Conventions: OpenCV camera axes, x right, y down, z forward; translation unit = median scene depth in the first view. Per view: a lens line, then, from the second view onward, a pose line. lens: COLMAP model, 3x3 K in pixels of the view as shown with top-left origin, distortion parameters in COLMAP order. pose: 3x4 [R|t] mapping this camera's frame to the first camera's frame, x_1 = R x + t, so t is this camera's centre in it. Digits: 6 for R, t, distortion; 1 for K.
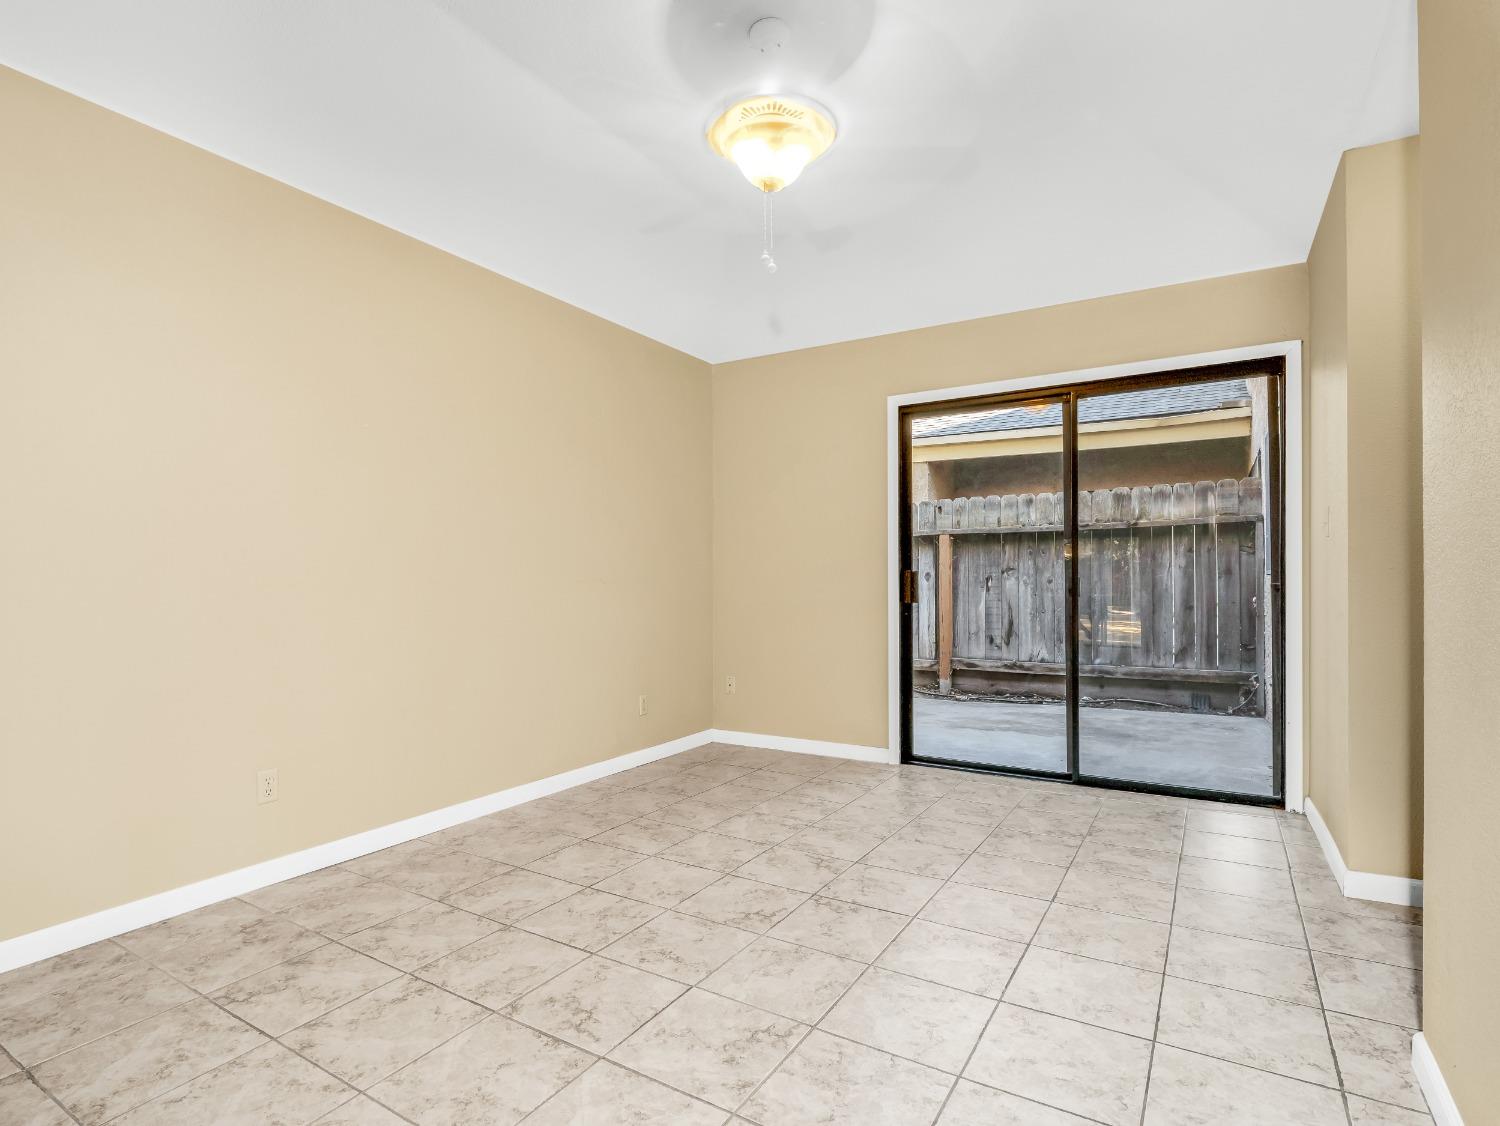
lens RADIAL K [[757.2, 0, 739.9], [0, 757.2, 567.8], [0, 0, 1]] dist [-0.010628, 0.000310]
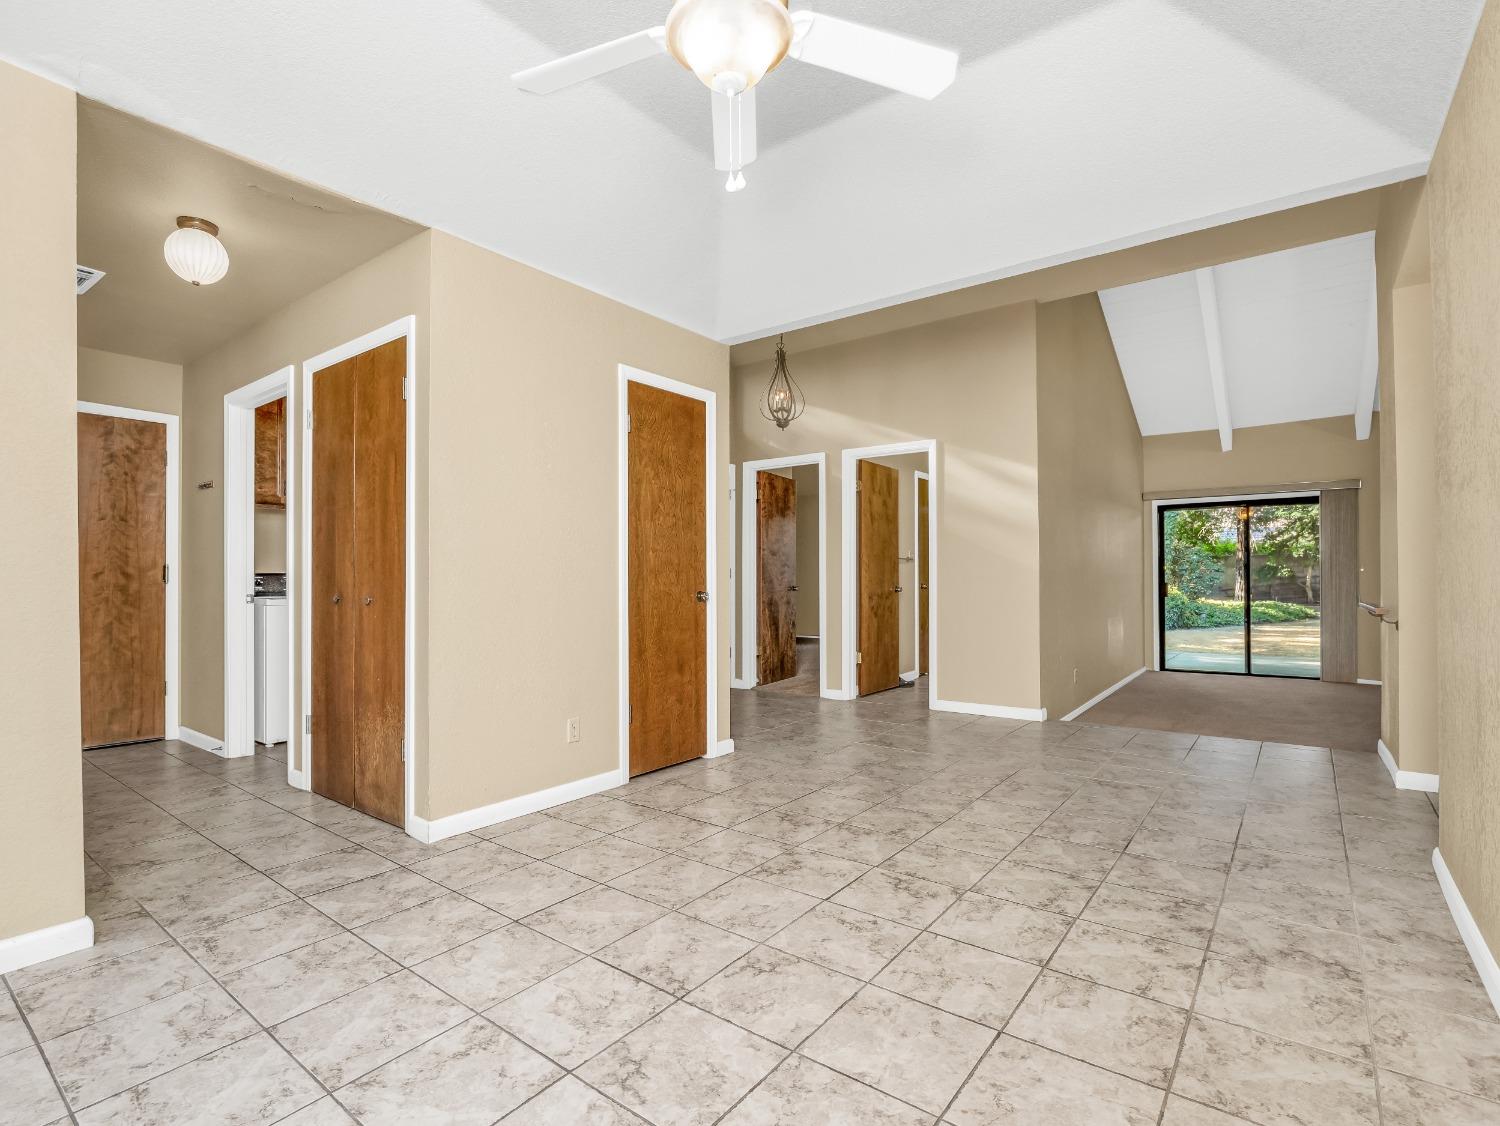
lens RADIAL K [[757.2, 0, 739.9], [0, 757.2, 567.8], [0, 0, 1]] dist [-0.010628, 0.000310]
pose [[-0.994412, 0.011959, 0.104890, -0.046792], [0.009348, 0.999635, -0.025350, 0.023436], [-0.105154, -0.024228, -0.994161, 1.806525]]
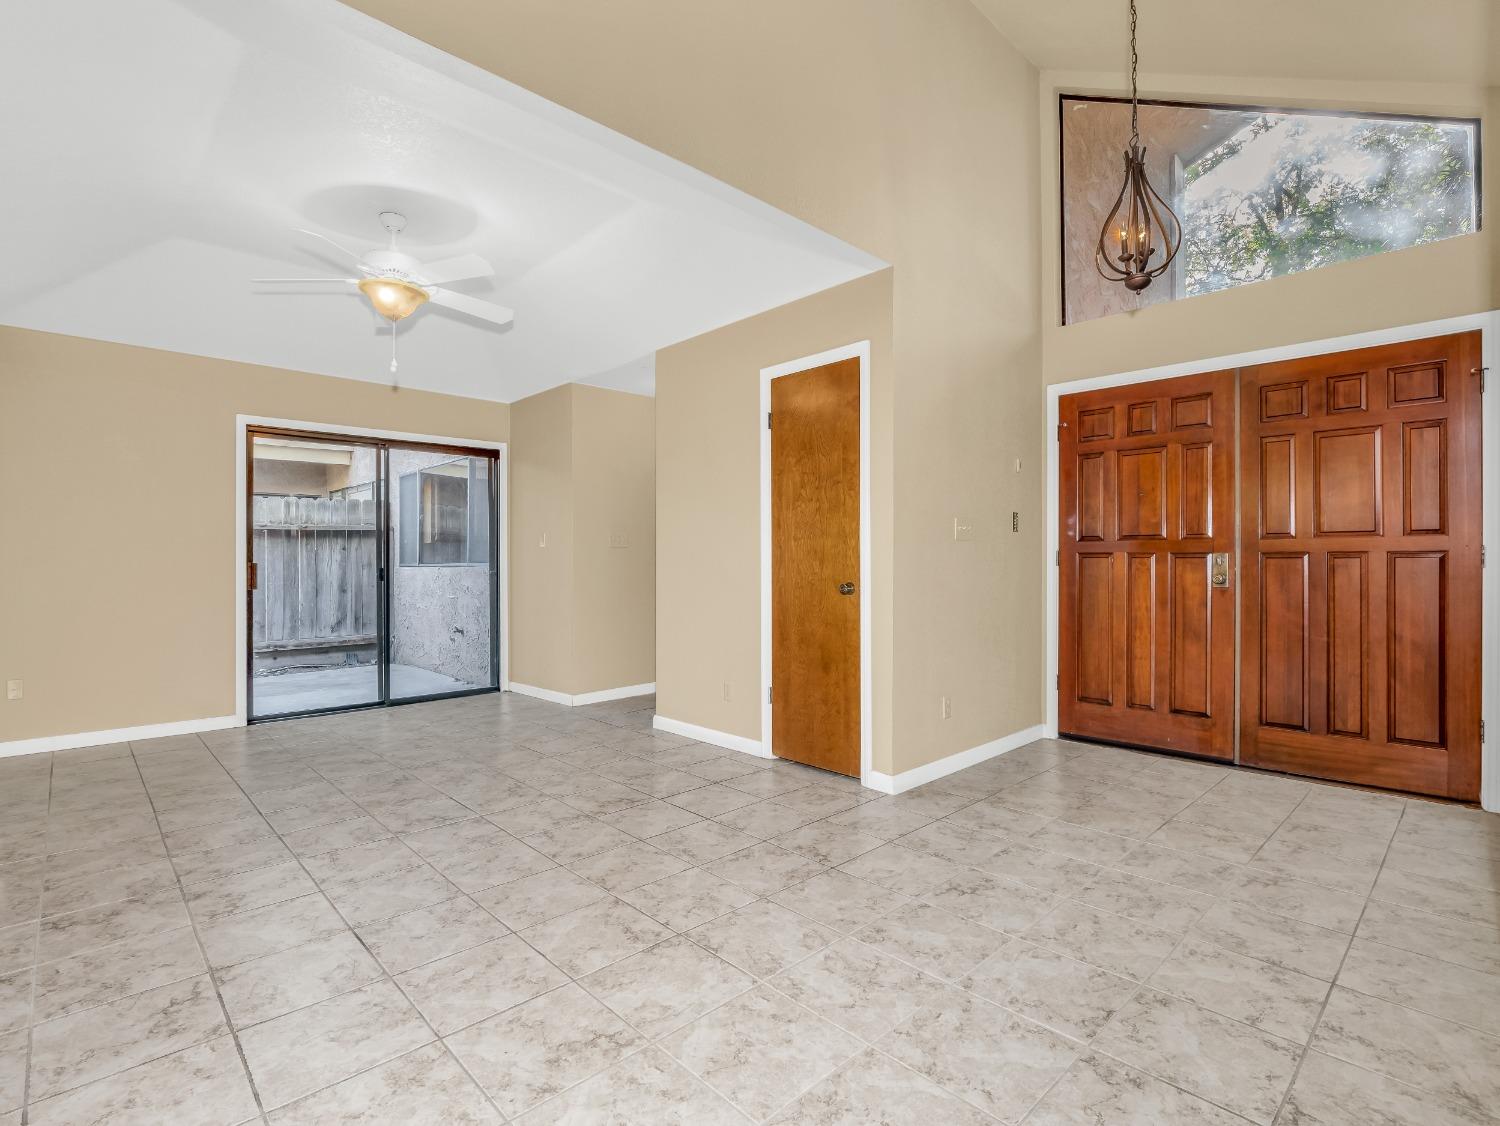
lens RADIAL K [[726.9, 0, 726.3], [0, 726.9, 557.7], [0, 0, 1]] dist [-0.013066, 0.000564]
pose [[0.284968, 0.014680, 0.958425, -1.204671], [-0.011033, 0.999867, -0.012034, 0.002644], [-0.958473, -0.007145, 0.285092, -0.084965]]
